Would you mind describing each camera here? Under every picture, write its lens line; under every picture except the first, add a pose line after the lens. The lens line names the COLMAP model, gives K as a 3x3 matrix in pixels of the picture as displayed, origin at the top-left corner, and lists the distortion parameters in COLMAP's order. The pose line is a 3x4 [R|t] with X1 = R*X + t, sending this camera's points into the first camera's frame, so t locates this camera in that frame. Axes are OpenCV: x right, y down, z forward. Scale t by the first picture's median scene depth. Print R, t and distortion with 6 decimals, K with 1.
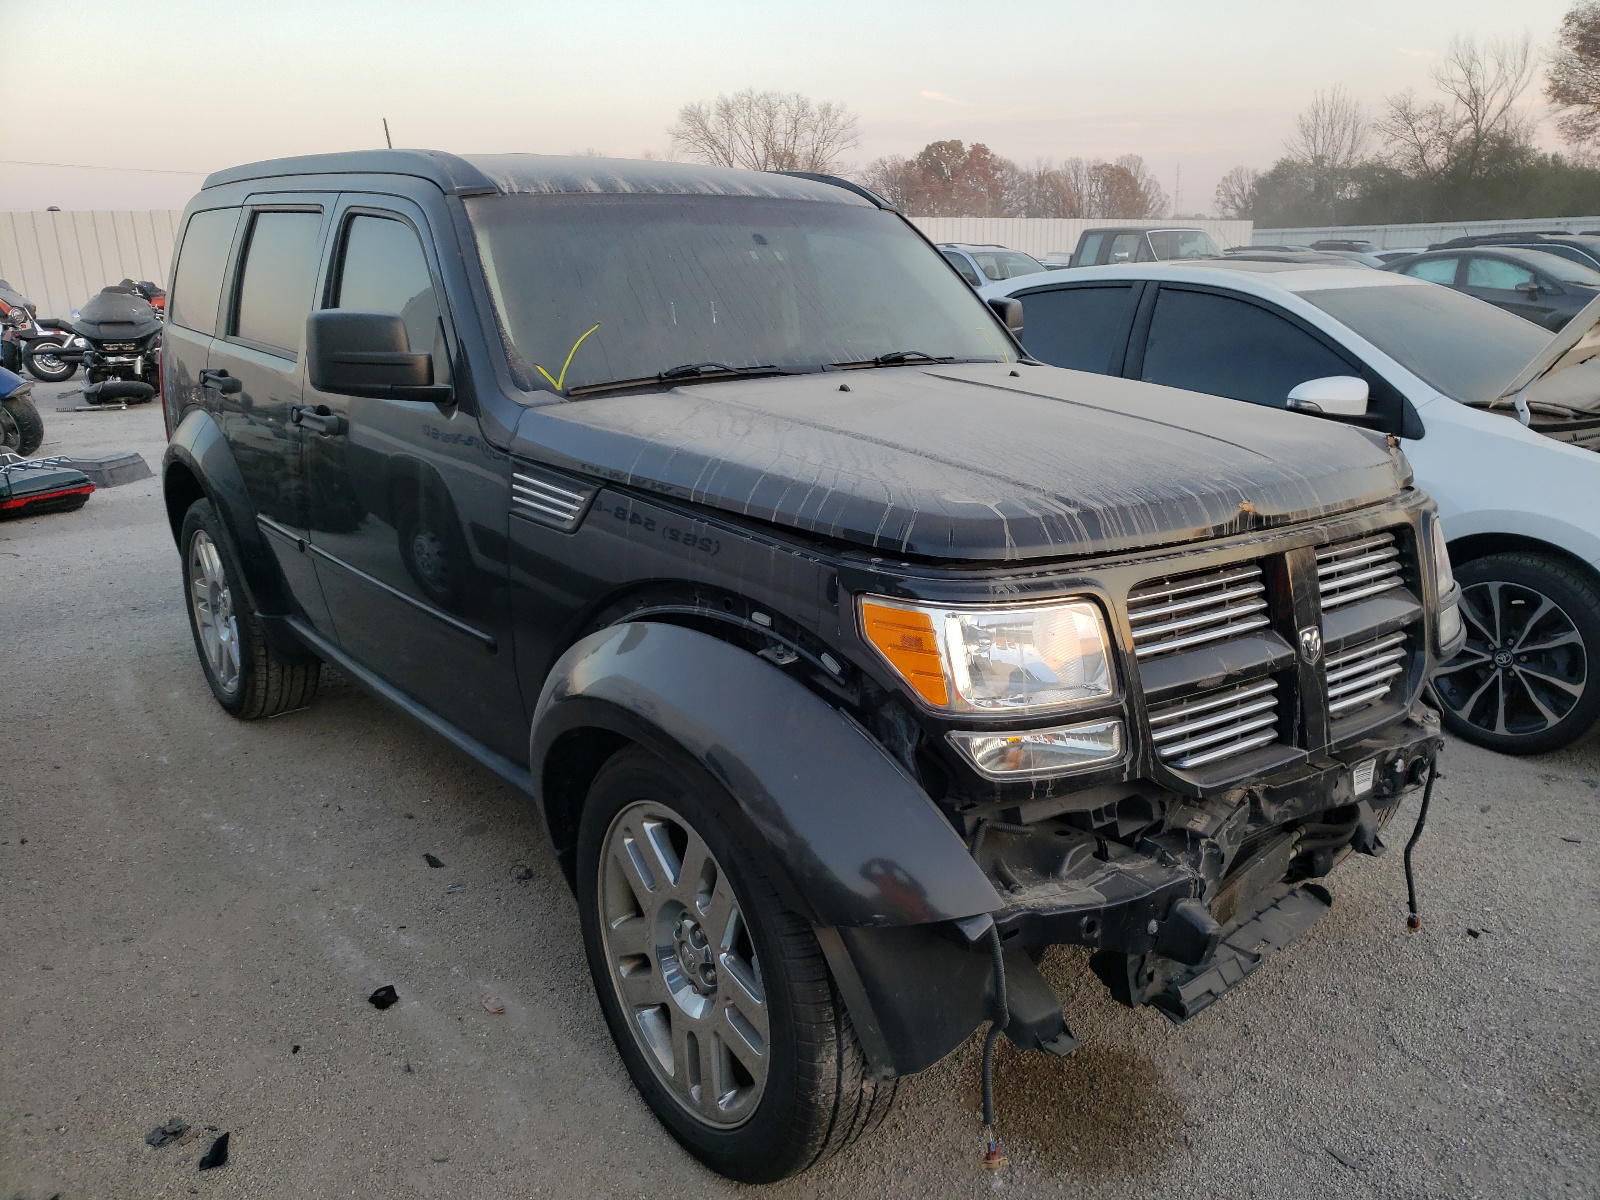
lens RADIAL K [[1219.0, 0, 799.3], [0, 1219.0, 596.5], [0, 0, 1]] dist [-0.000921, -0.002117]
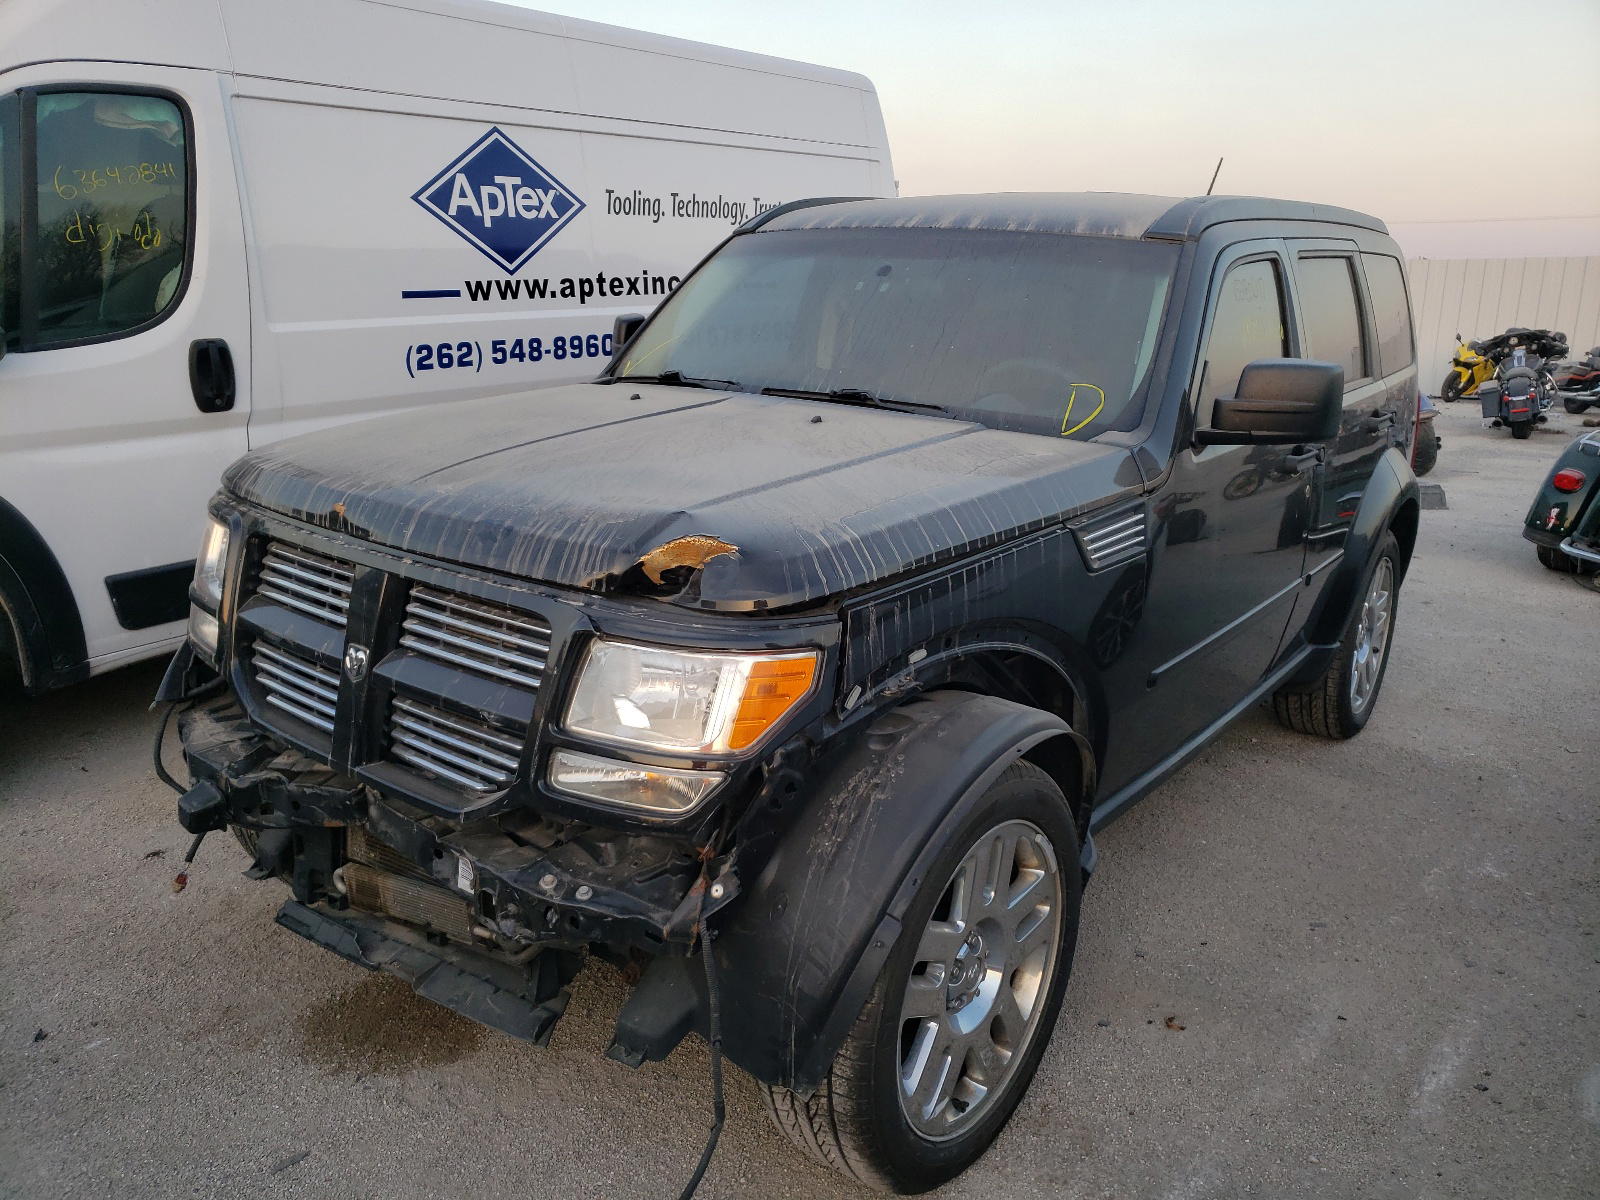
lens RADIAL K [[1219.0, 0, 797.0], [0, 1219.0, 604.2], [0, 0, 1]] dist [-0.000921, -0.002117]
pose [[0.302157, 0.270984, -0.913931, 1.379884], [-0.295139, 0.938228, 0.180611, -0.283623], [0.906418, 0.215164, 0.363470, 0.914415]]
